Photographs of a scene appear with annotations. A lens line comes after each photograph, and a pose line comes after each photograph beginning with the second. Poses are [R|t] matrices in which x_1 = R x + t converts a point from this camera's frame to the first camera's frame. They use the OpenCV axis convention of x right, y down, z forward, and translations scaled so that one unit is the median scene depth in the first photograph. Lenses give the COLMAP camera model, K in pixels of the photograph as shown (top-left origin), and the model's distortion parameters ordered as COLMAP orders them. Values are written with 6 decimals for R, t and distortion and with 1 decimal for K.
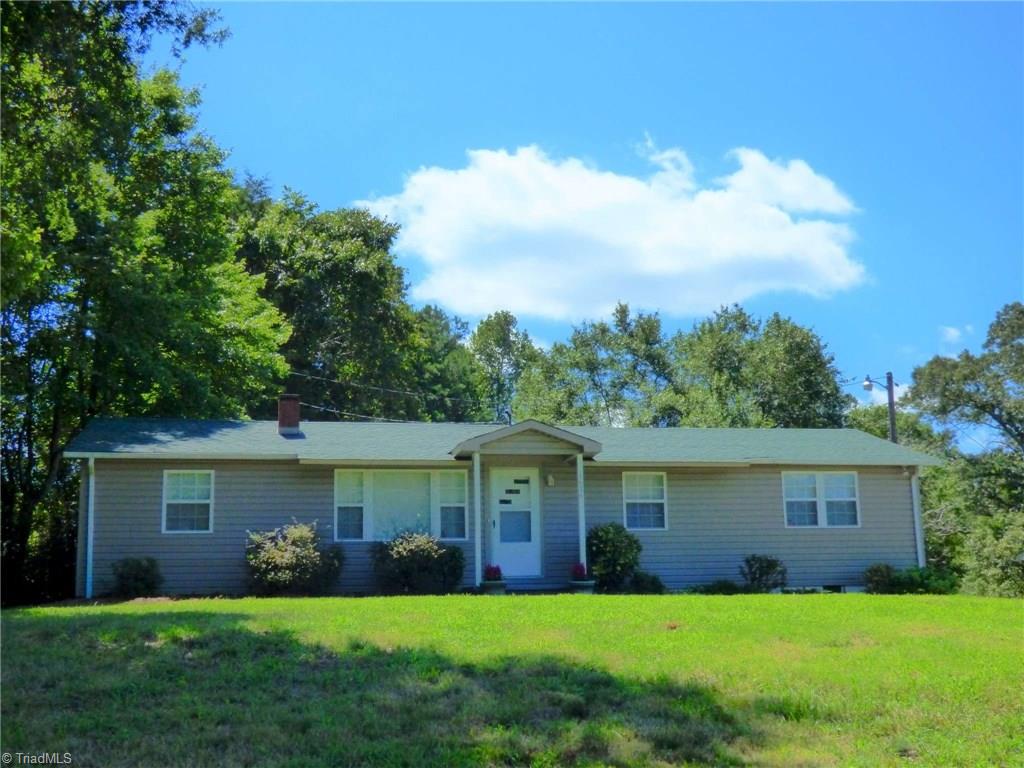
lens RADIAL K [[1221.7, 0, 512.0], [0, 1221.7, 384.0], [0, 0, 1]] dist [-0.121960, -0.002635]
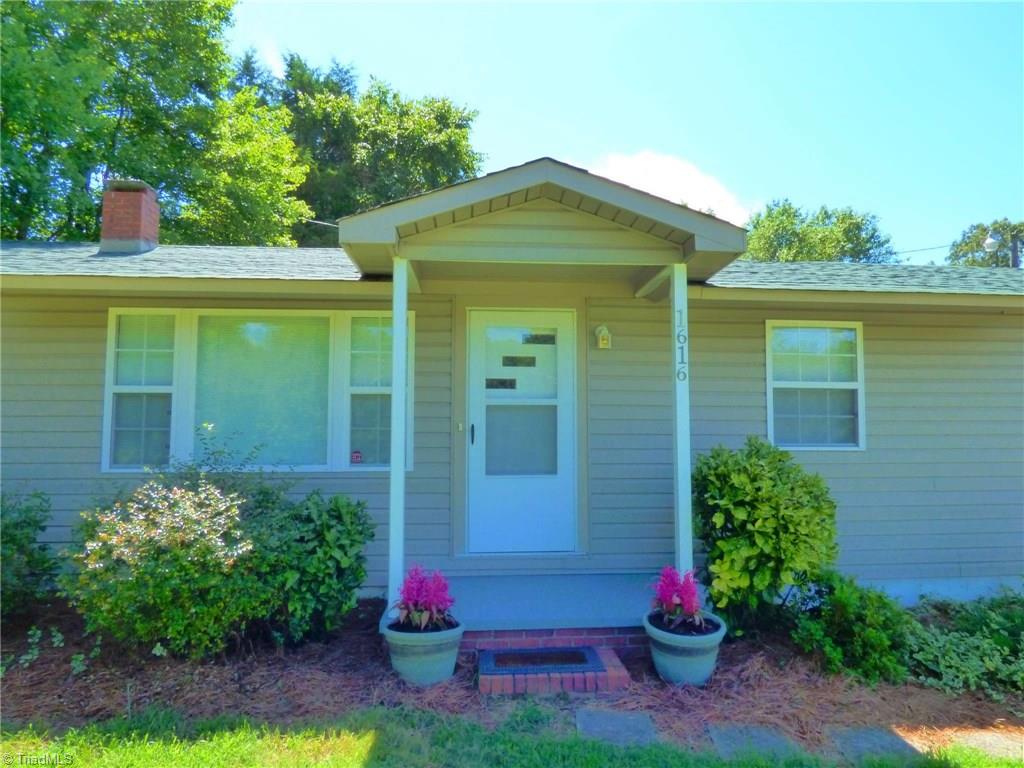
lens RADIAL K [[628.6, 0, 512.0], [0, 628.6, 384.0], [0, 0, 1]] dist [0.021663, 0.000187]
pose [[0.990422, 0.014004, -0.137364, 0.030219], [0.003263, 0.992192, 0.124679, 0.067483], [0.138037, -0.123933, 0.982643, 0.770654]]
